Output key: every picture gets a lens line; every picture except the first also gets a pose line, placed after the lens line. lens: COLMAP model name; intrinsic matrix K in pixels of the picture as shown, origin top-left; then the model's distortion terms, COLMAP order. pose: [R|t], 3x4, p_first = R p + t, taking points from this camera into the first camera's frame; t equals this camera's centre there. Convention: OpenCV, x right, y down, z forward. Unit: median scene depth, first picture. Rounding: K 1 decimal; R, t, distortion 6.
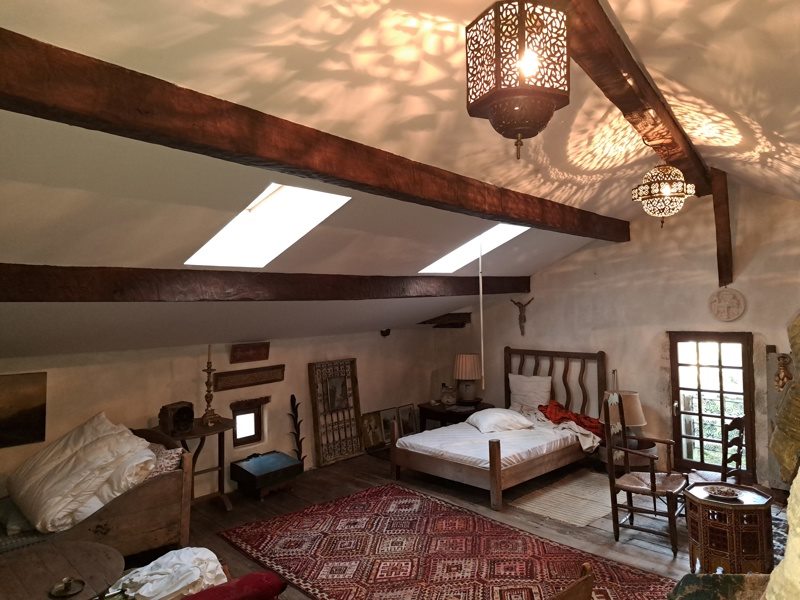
lens RADIAL K [[547.7, 0, 400.0], [0, 547.7, 300.0], [0, 0, 1]] dist [0.000342, 0.000083]
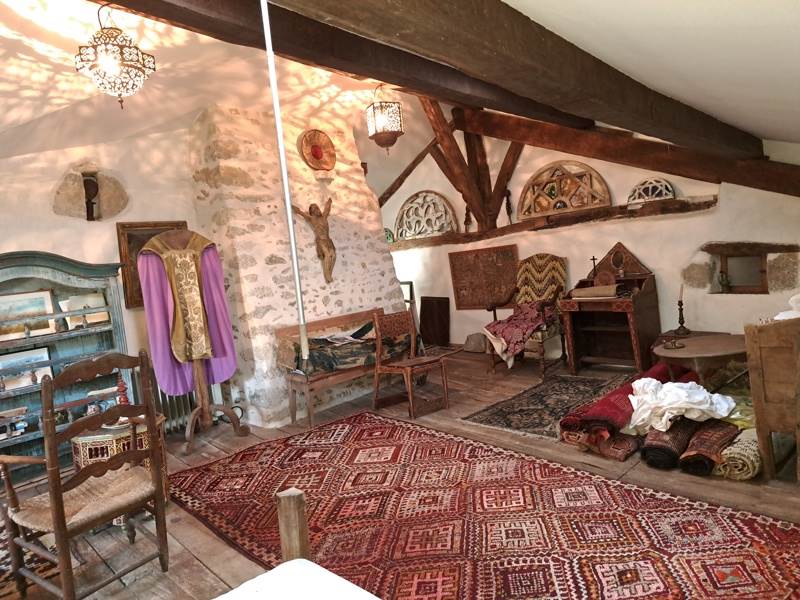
lens RADIAL K [[547.7, 0, 400.0], [0, 547.7, 300.0], [0, 0, 1]] dist [0.000342, 0.000083]
pose [[-0.993186, 0.115761, 0.013477, 0.093751], [0.116464, 0.990108, 0.078246, 0.124651], [-0.004286, 0.079282, -0.996843, 1.748223]]
